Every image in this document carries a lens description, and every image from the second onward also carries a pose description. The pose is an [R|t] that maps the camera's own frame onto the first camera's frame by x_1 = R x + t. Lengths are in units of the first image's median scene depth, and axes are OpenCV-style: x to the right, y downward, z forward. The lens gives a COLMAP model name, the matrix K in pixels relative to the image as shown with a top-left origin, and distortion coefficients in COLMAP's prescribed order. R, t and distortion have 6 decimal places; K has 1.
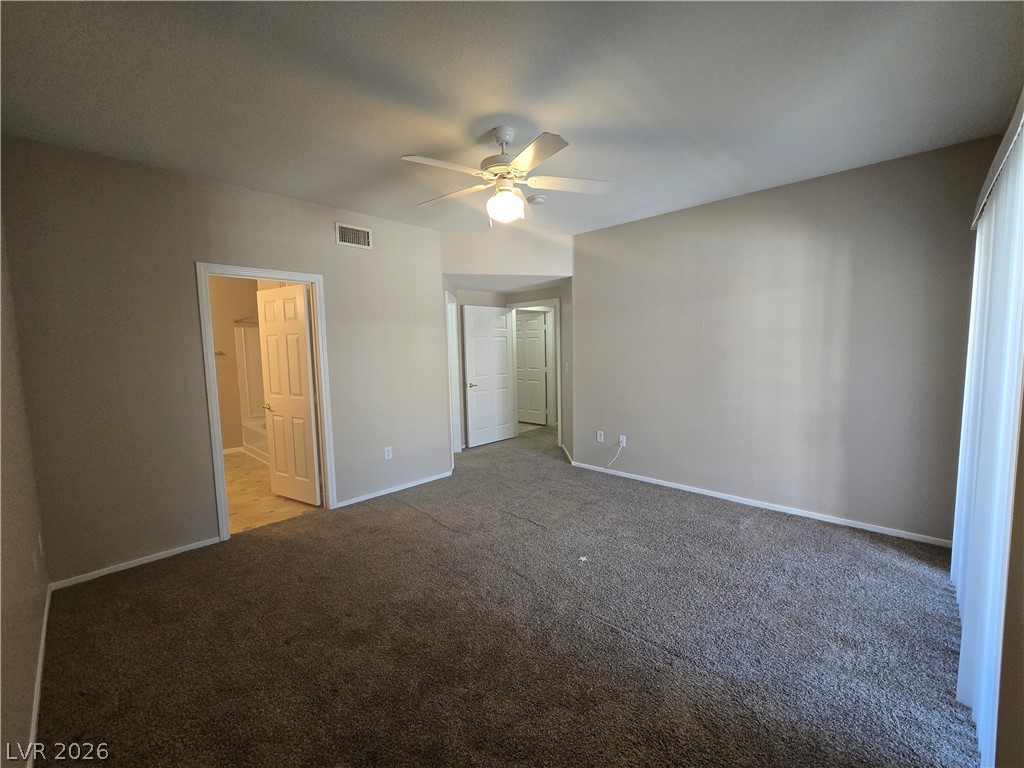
lens RADIAL K [[424.2, 0, 514.5], [0, 424.2, 382.9], [0, 0, 1]] dist [-0.003778, 0.001587]
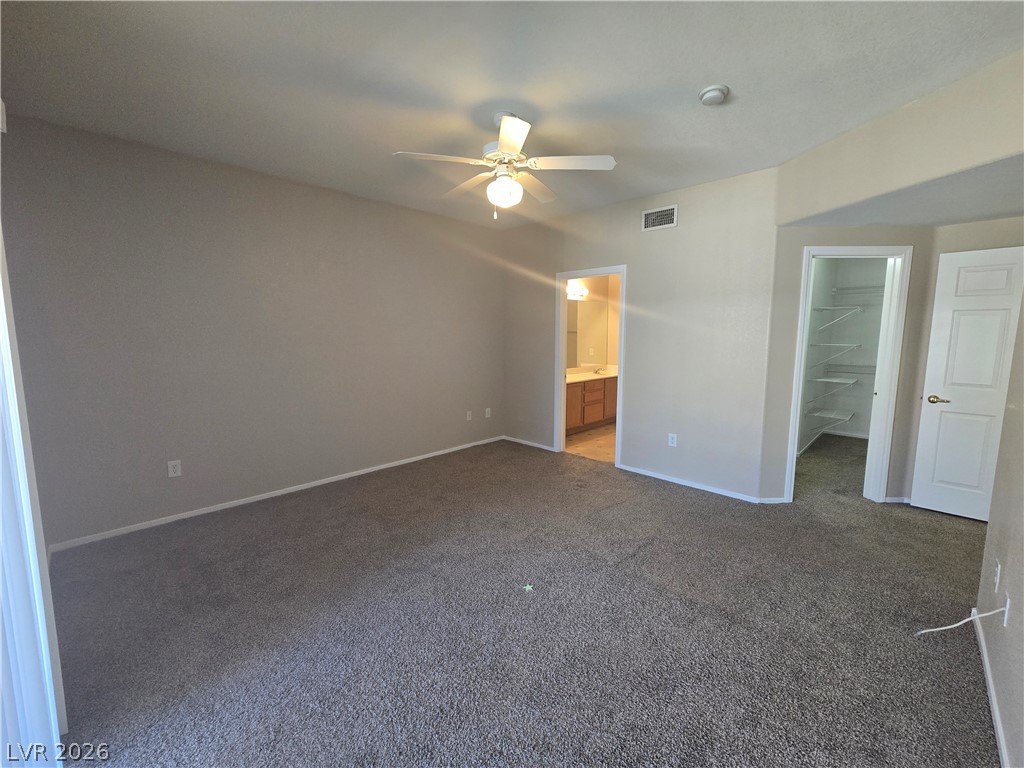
lens RADIAL K [[424.2, 0, 515.2], [0, 424.2, 381.4], [0, 0, 1]] dist [-0.003778, 0.001587]
pose [[-0.020096, 0.134909, -0.990654, 0.700653], [-0.084795, 0.987054, 0.136139, -0.070941], [0.996196, 0.086739, -0.008396, 0.712749]]
